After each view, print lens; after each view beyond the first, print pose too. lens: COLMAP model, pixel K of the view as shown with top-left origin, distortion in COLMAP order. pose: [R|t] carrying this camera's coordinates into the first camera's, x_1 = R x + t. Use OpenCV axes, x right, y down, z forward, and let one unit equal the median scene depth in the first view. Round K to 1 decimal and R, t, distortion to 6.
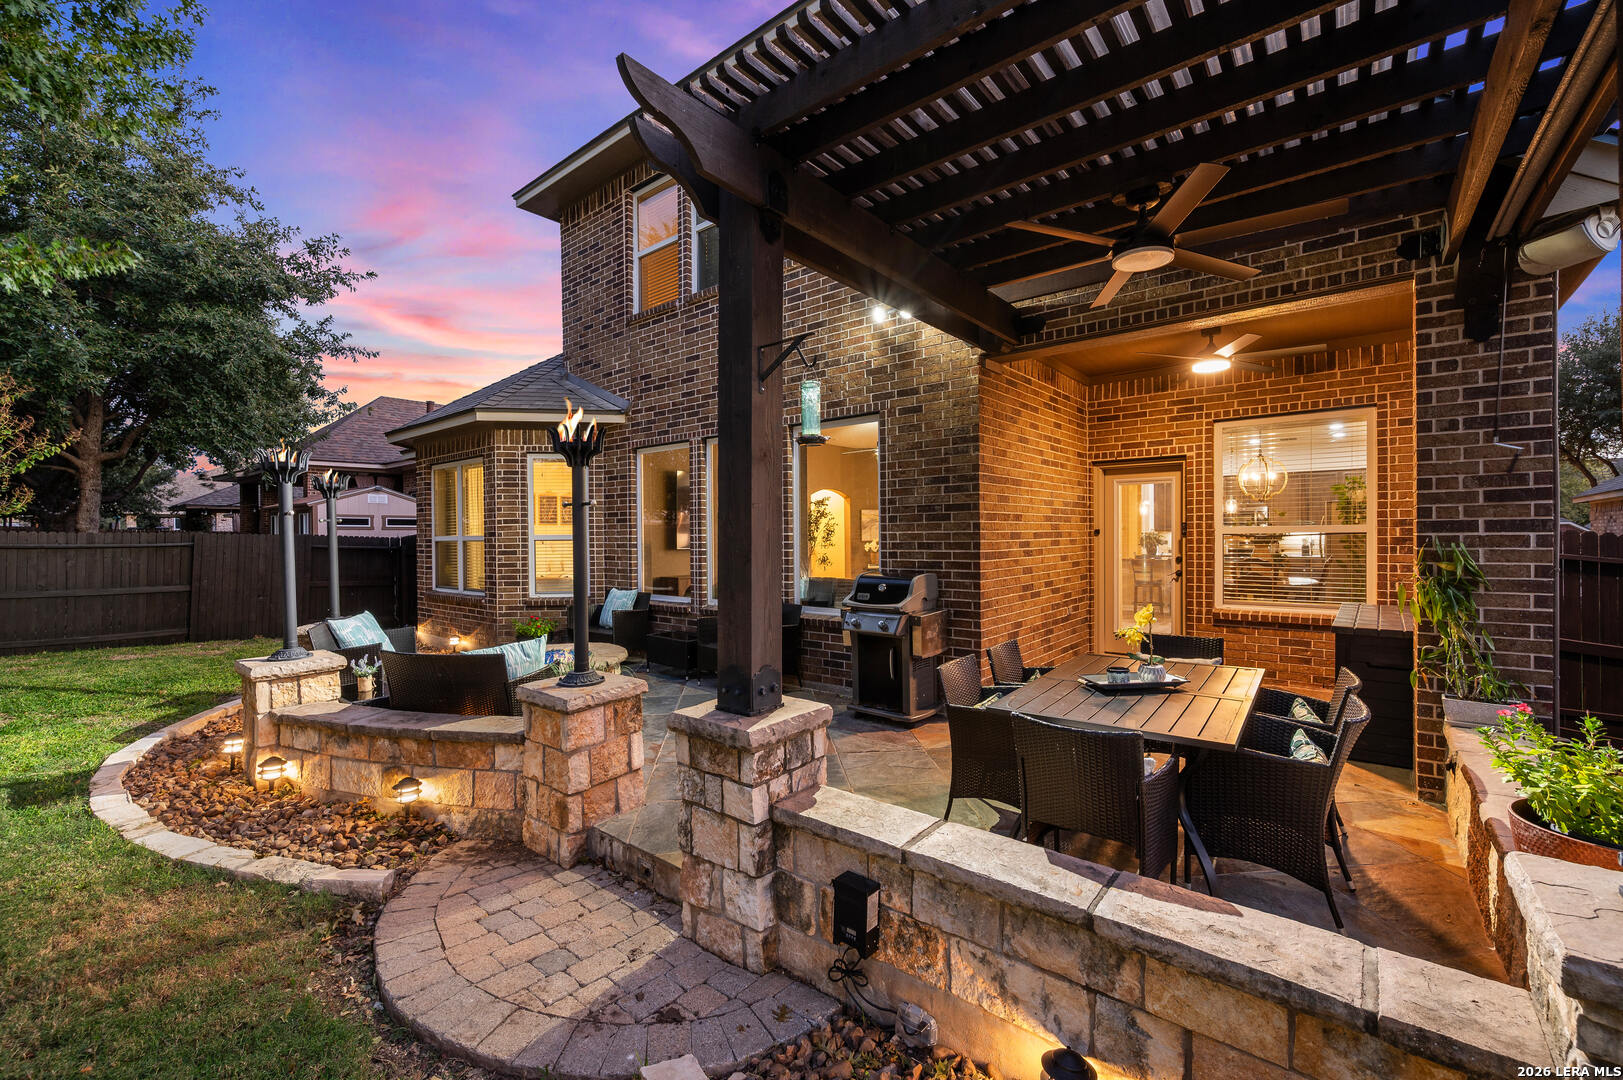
lens RADIAL K [[674.9, 0, 811.5], [0, 674.9, 540.0], [0, 0, 1]] dist [0.000270, -0.000147]
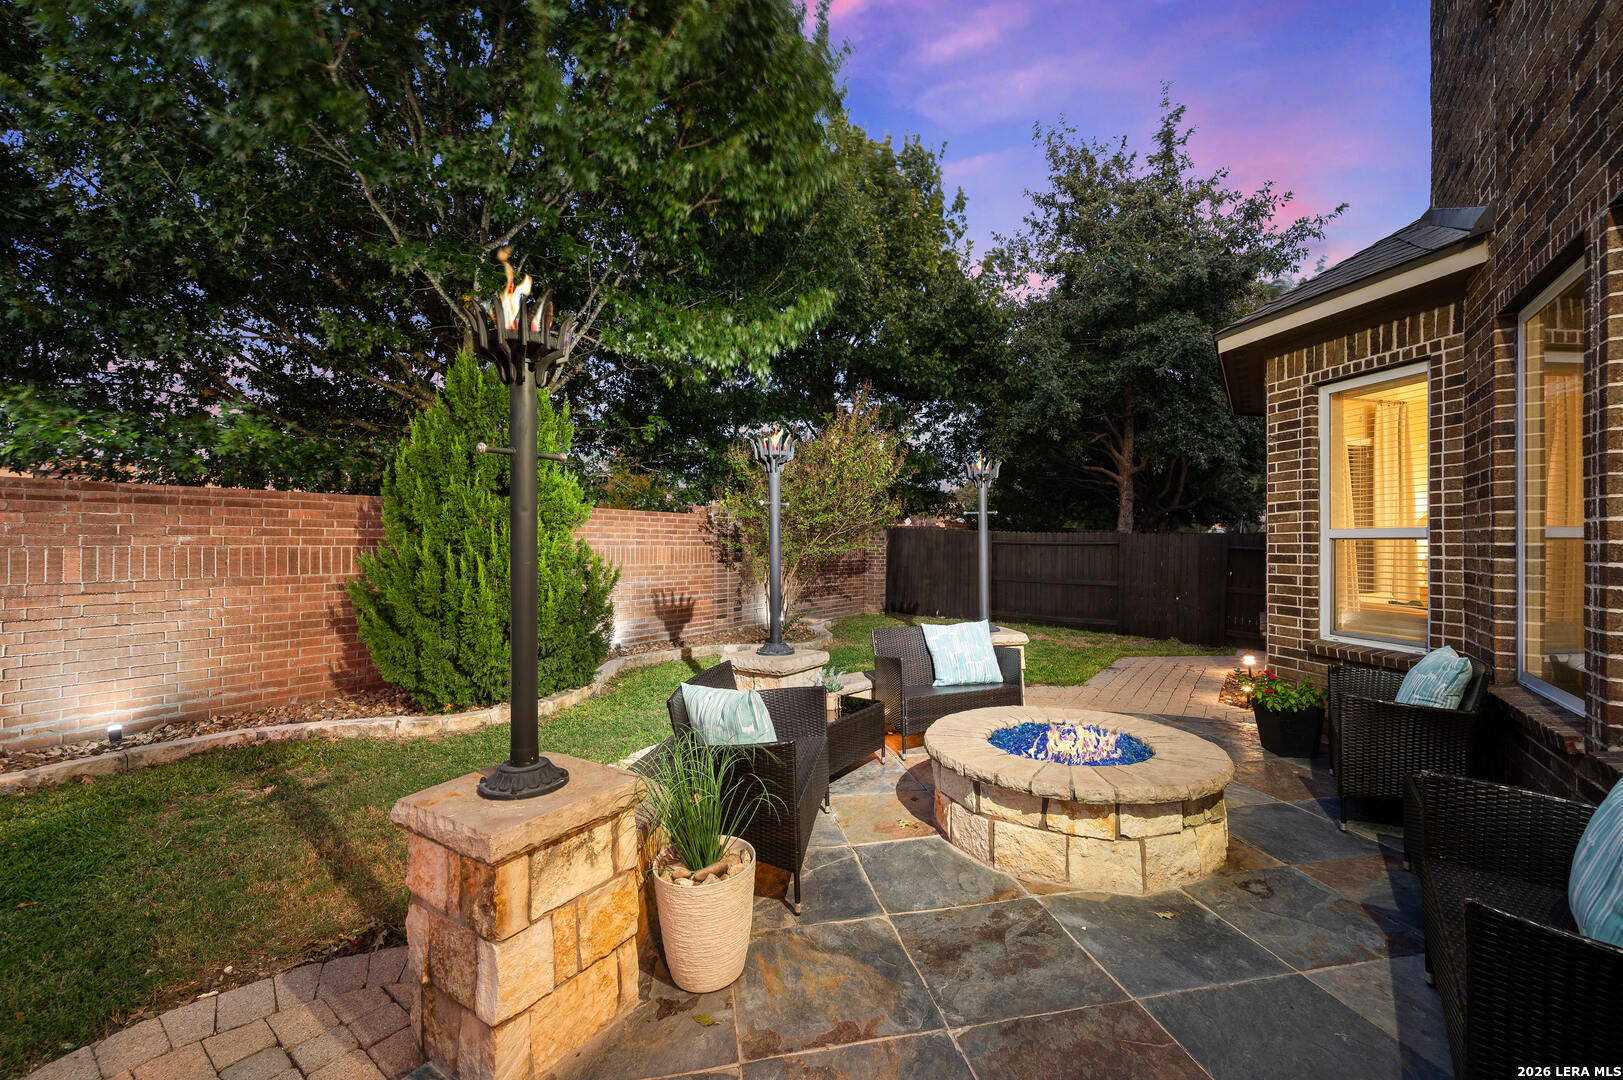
lens RADIAL K [[652.0, 0, 814.4], [0, 652.0, 540.3], [0, 0, 1]] dist [-0.000605, 0.000033]
pose [[0.102696, 0.004128, -0.994704, 0.134203], [-0.011970, 0.999924, 0.002914, 0.008666], [0.994641, 0.011607, 0.102738, 0.827965]]
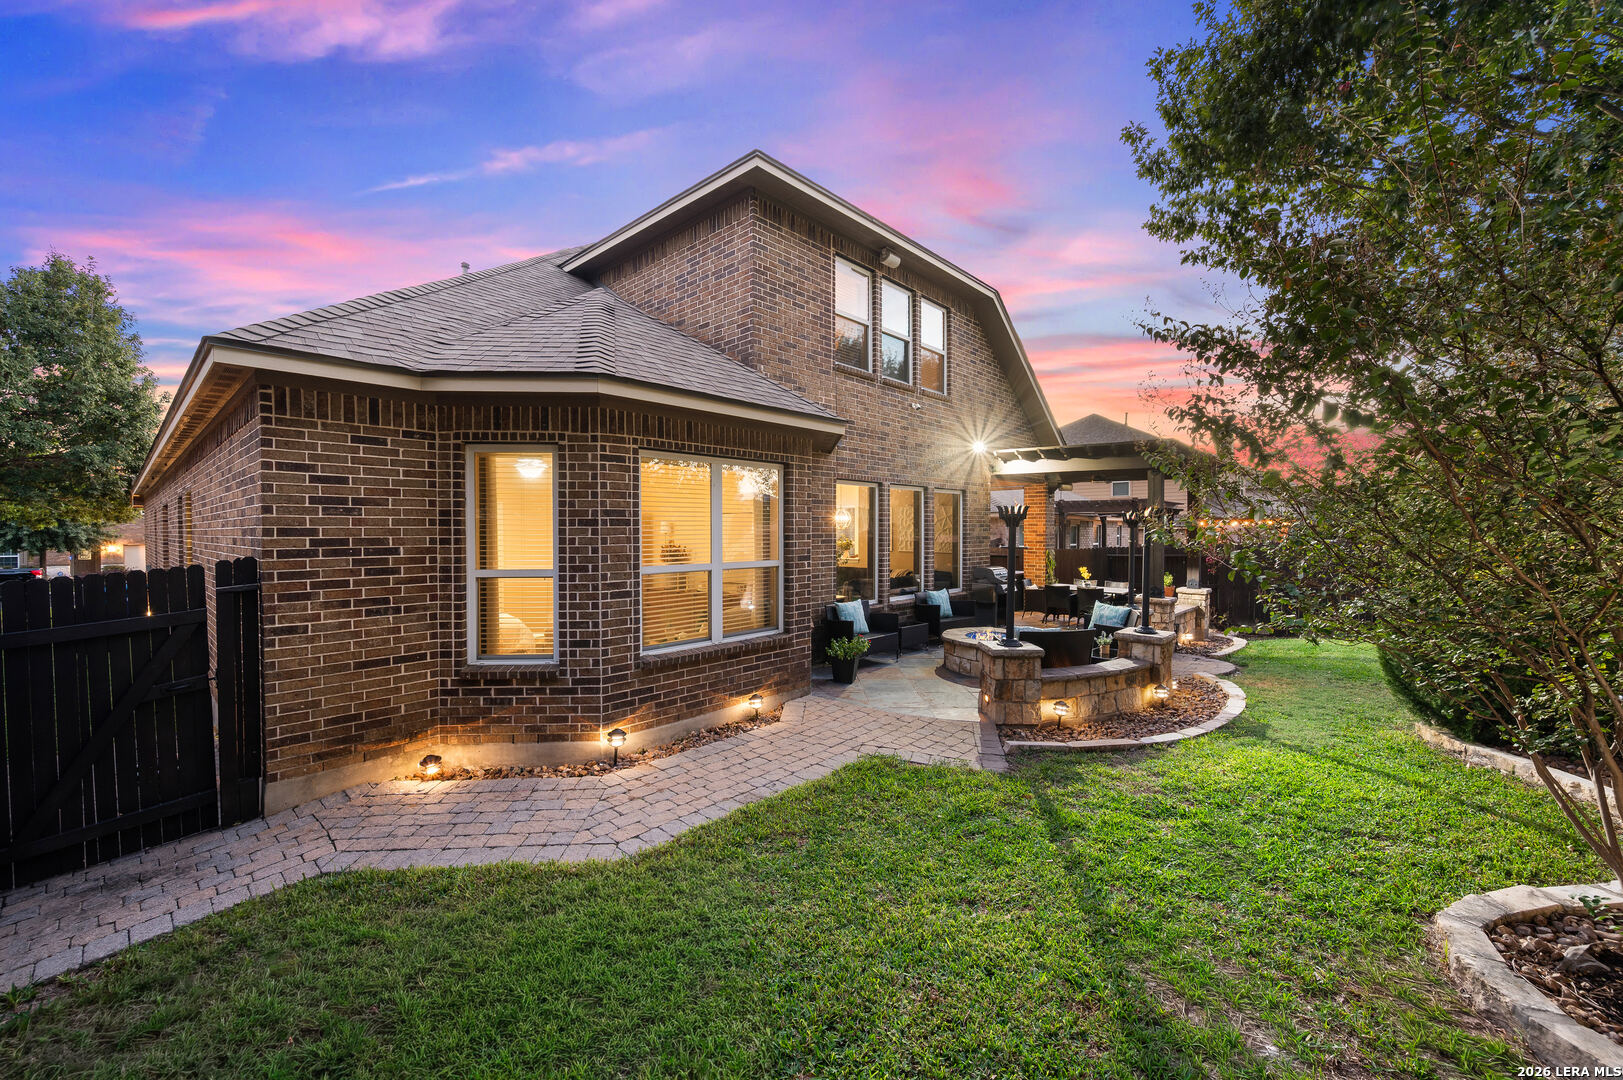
lens RADIAL K [[638.7, 0, 817.4], [0, 638.7, 540.9], [0, 0, 1]] dist [0.000655, 0.000018]
pose [[0.045292, -0.007421, 0.998946, -2.061519], [0.006800, 0.999952, 0.007120, -0.057768], [-0.998951, 0.006471, 0.045340, 1.502994]]
